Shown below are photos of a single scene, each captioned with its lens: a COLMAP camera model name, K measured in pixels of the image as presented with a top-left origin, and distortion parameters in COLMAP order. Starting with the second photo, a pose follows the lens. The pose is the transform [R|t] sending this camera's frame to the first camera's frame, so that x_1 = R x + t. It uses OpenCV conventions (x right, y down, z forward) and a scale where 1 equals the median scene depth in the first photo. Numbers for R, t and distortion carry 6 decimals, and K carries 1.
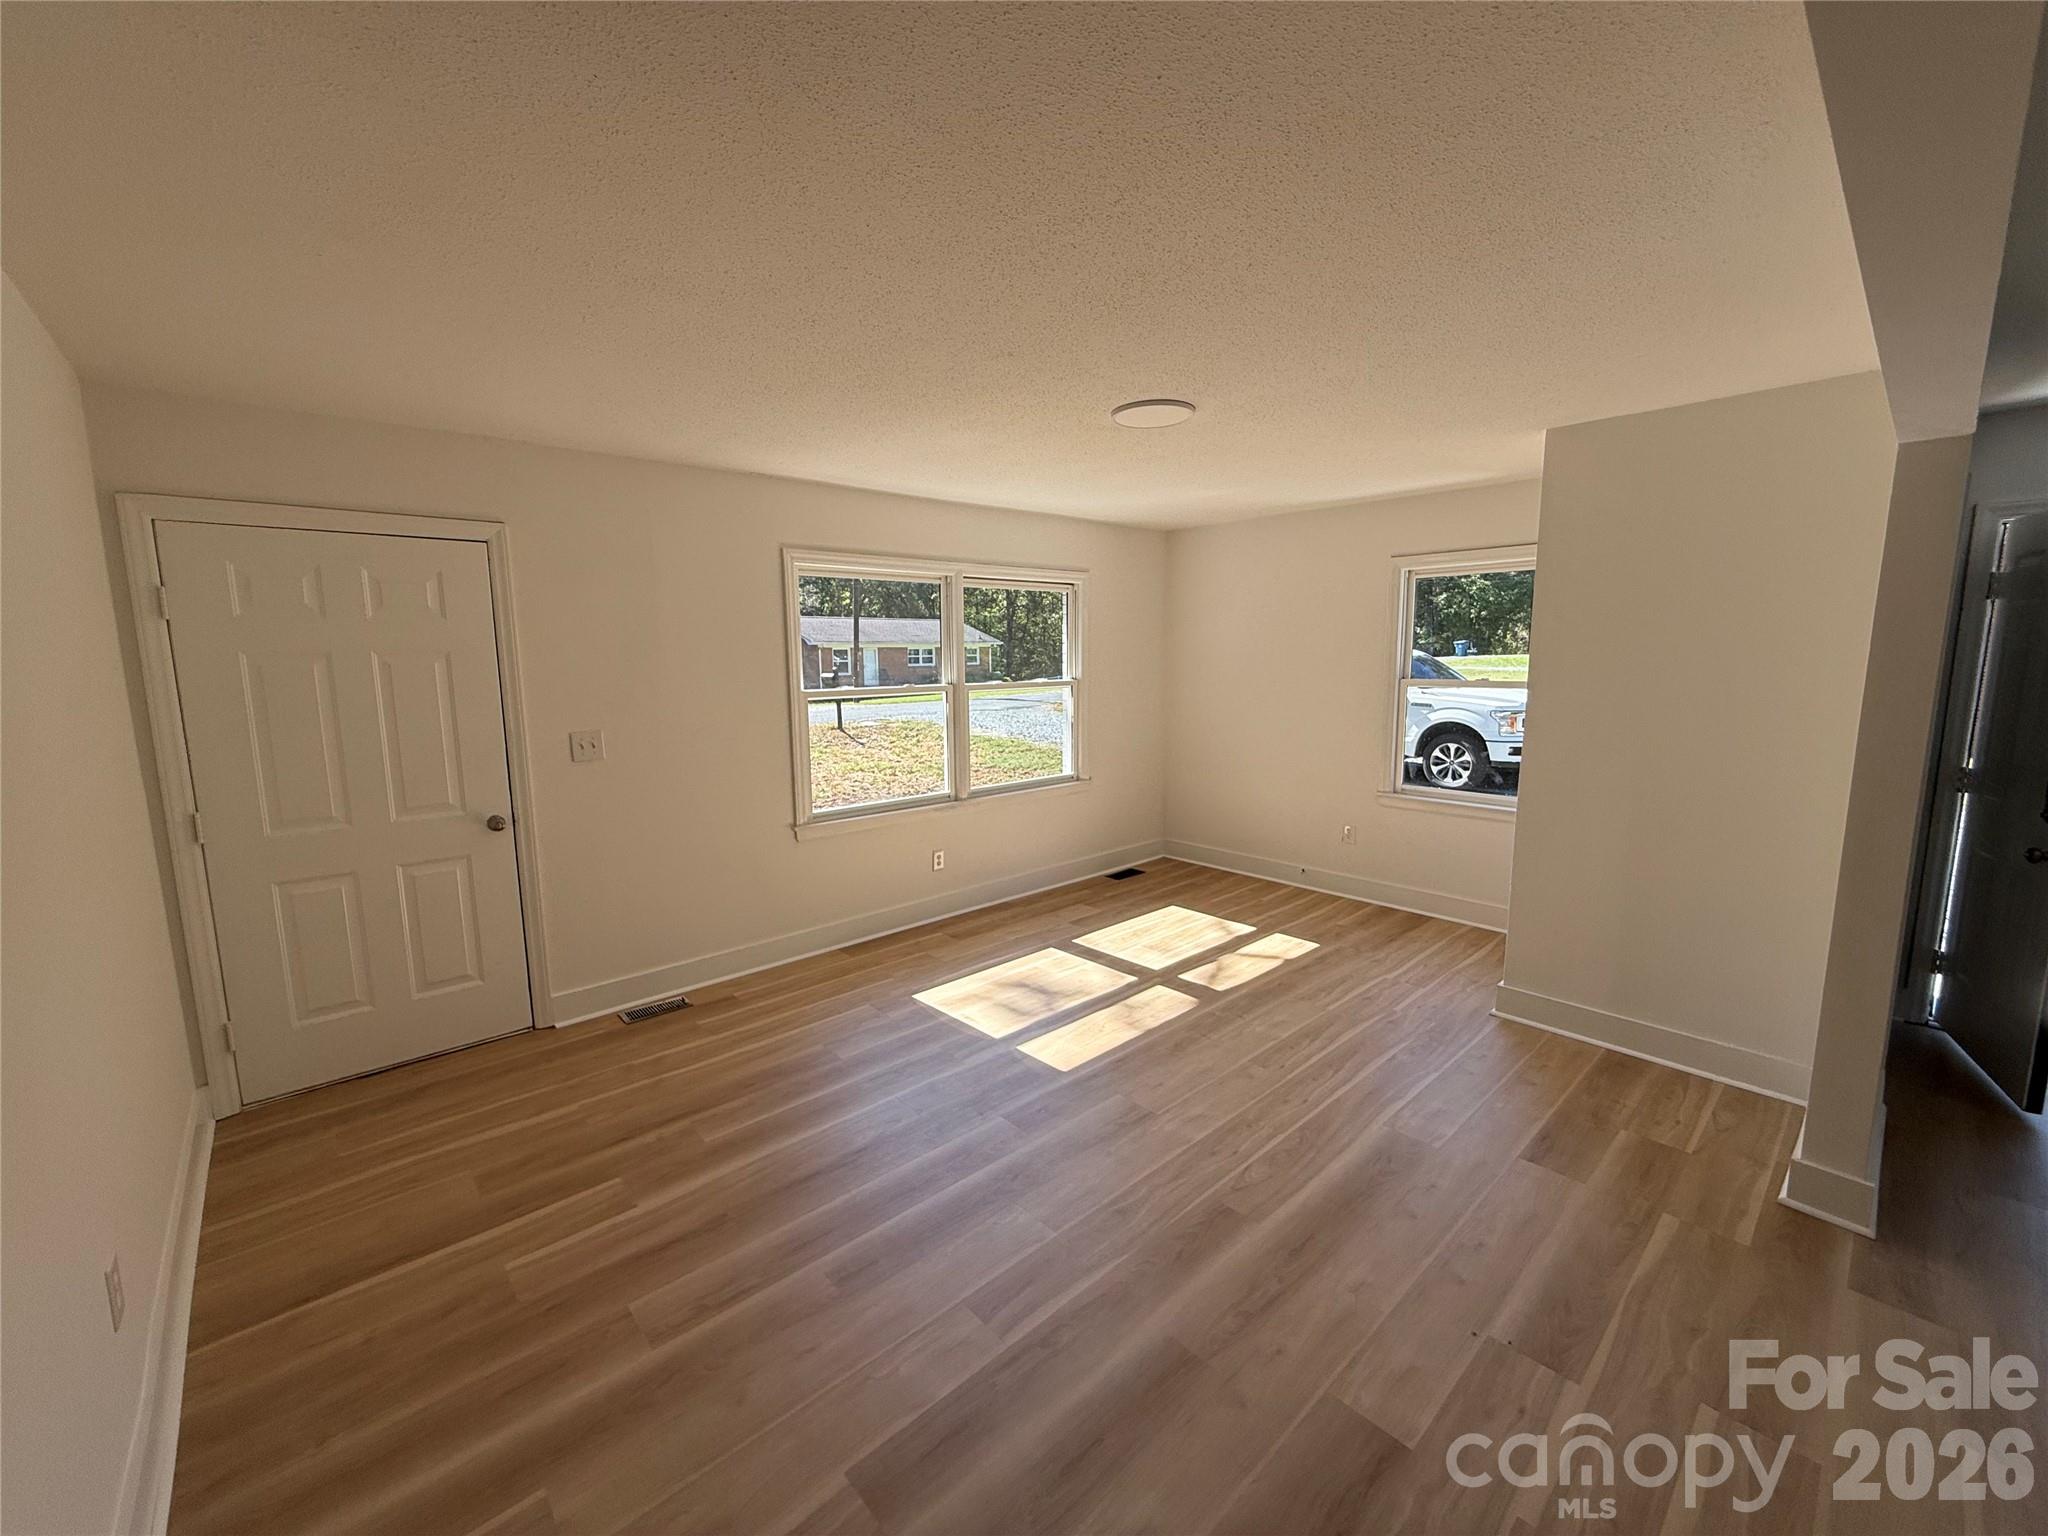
lens RADIAL K [[818.2, 0, 1024.0], [0, 818.2, 768.0], [0, 0, 1]] dist [-0.001342, -0.000318]
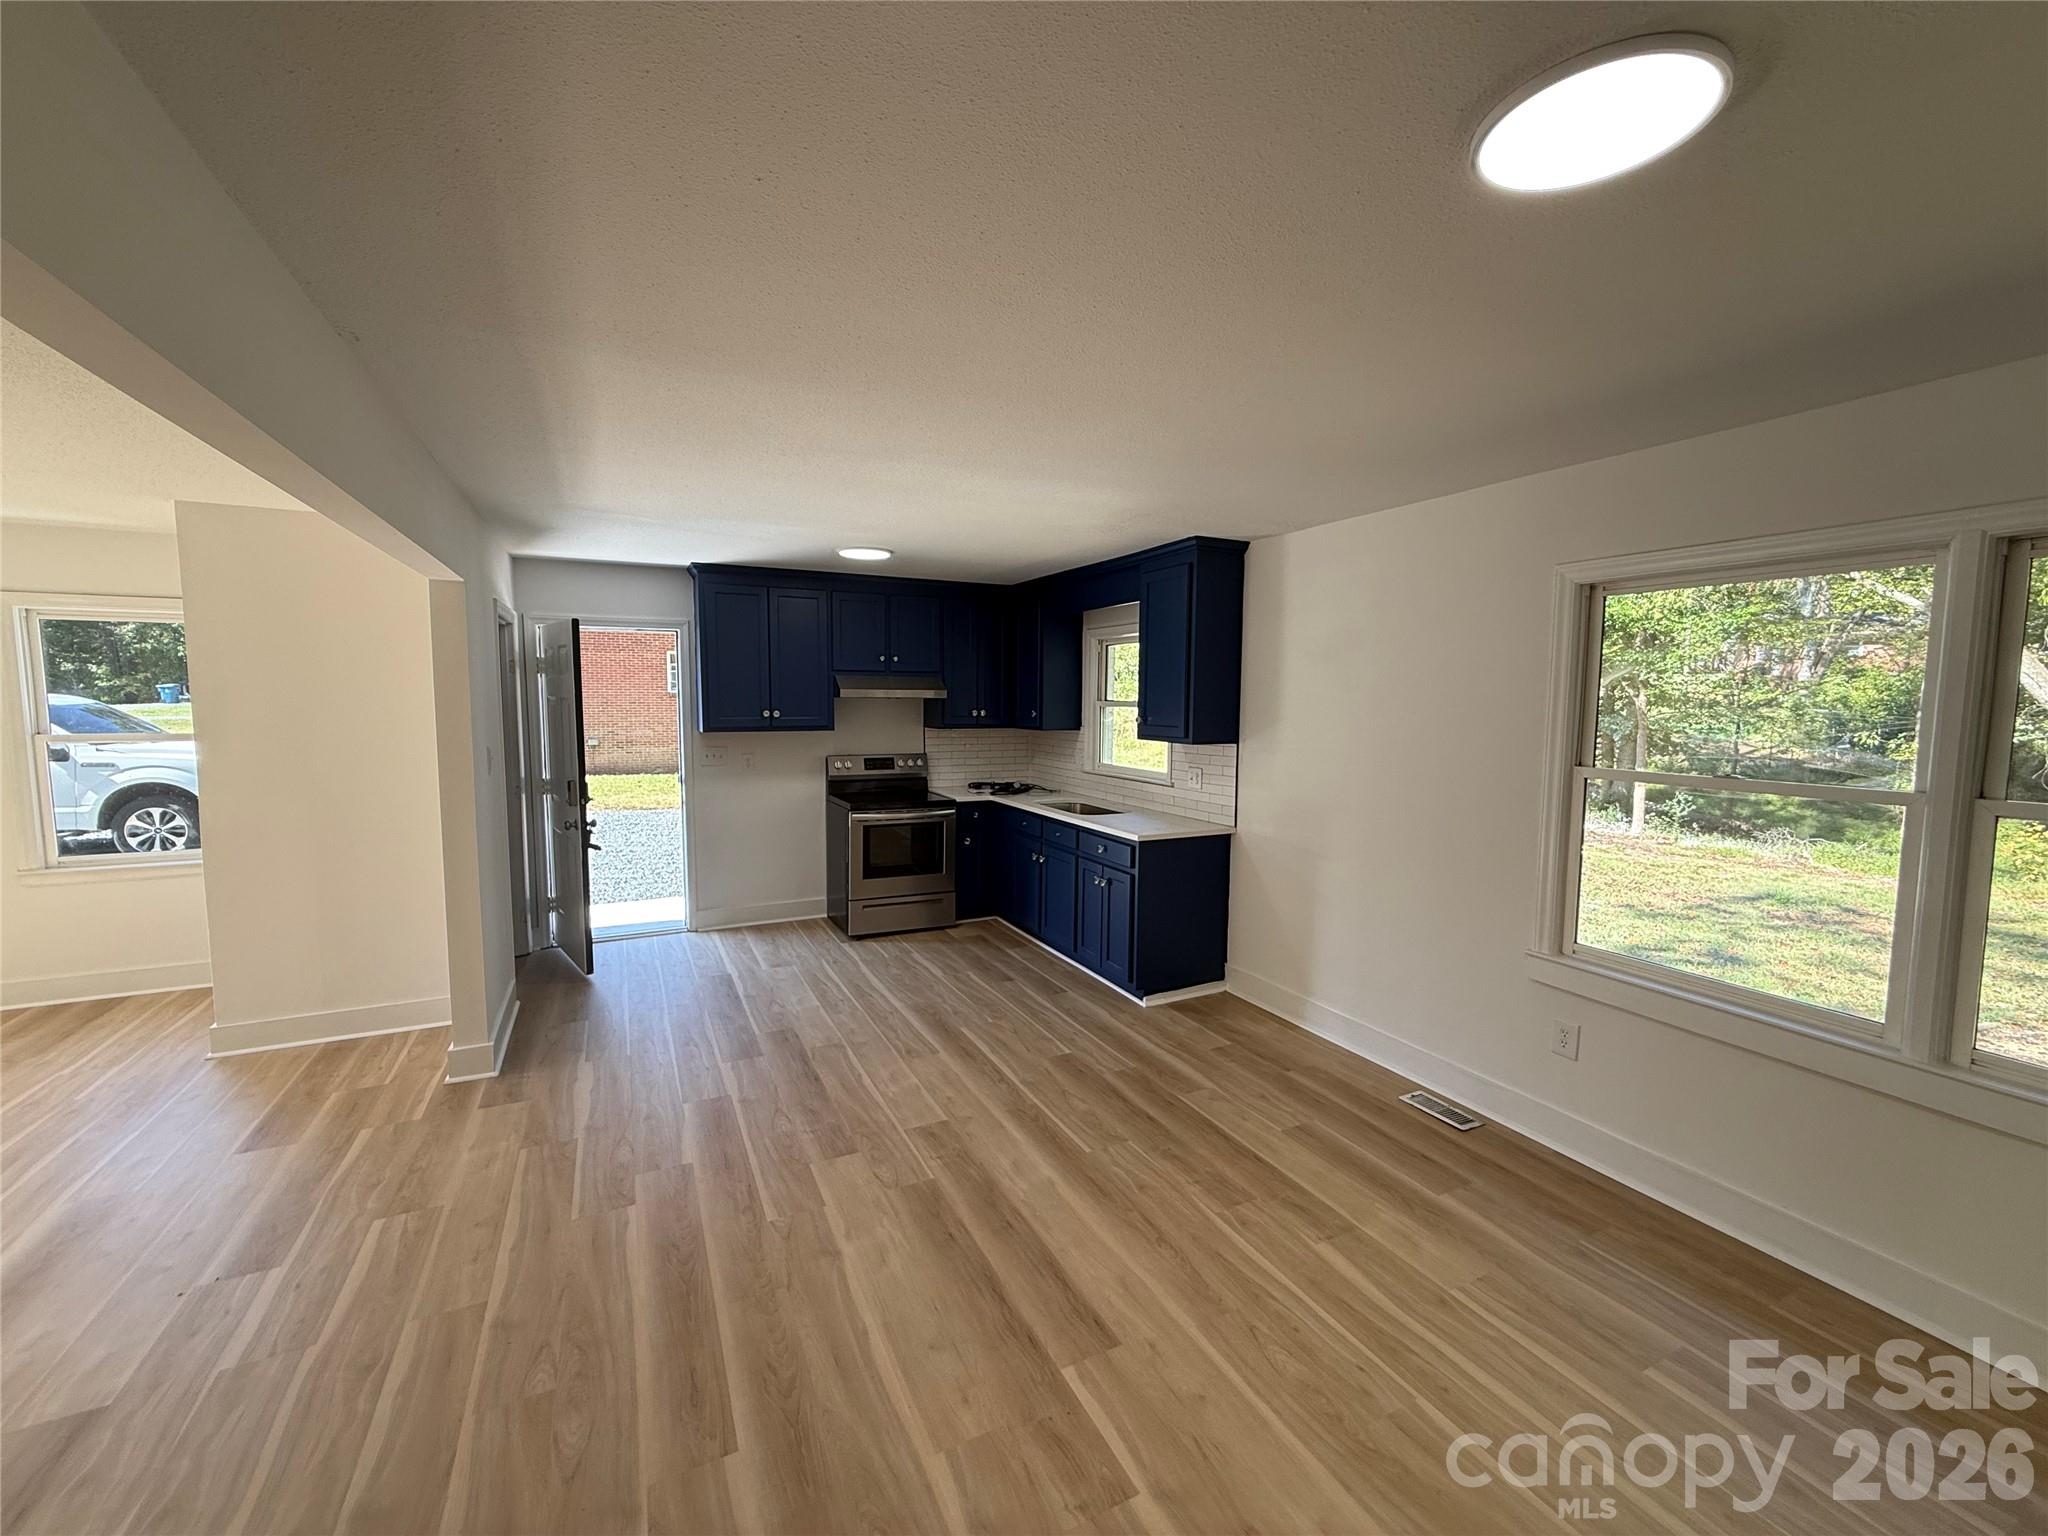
lens RADIAL K [[818.2, 0, 1024.0], [0, 818.2, 768.0], [0, 0, 1]] dist [-0.001342, -0.000318]
pose [[0.279079, -0.072163, 0.957553, -0.104652], [0.126206, 0.991279, 0.037922, 0.035094], [-0.951939, 0.110266, 0.285752, -0.340281]]
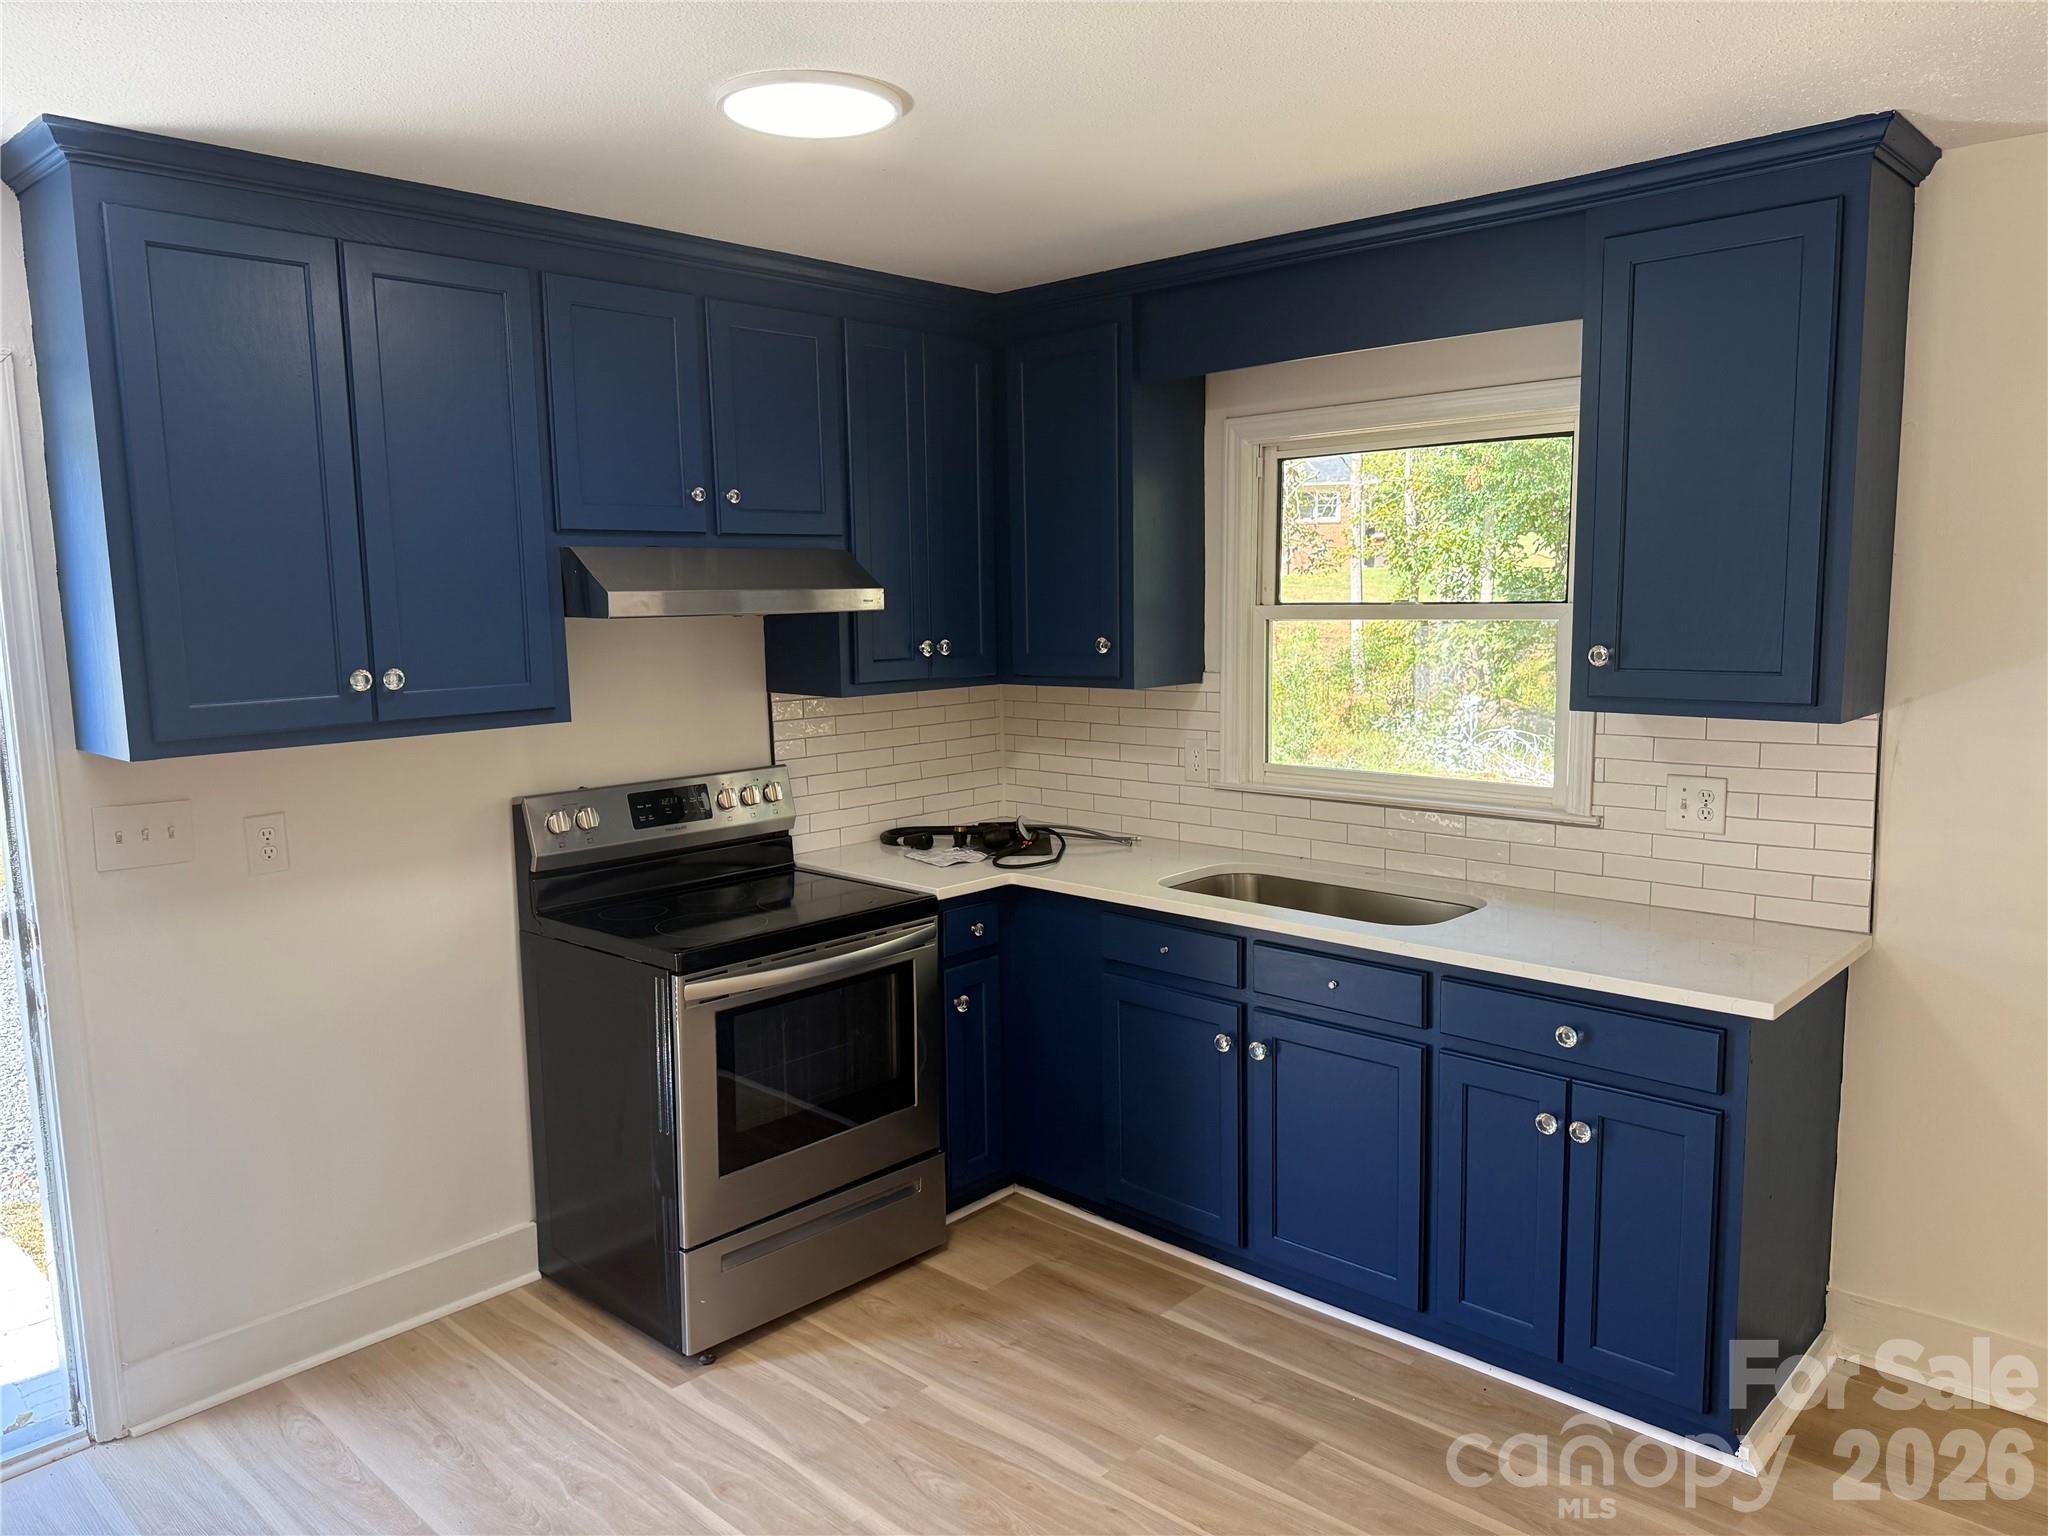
lens RADIAL K [[1422.6, 0, 1024.0], [0, 1422.6, 768.0], [0, 0, 1]] dist [-0.002504, -0.003476]
pose [[-0.076057, -0.114657, 0.990489, 0.473066], [0.159584, 0.979162, 0.125600, -0.069594], [-0.984250, 0.167619, -0.056174, 0.287542]]
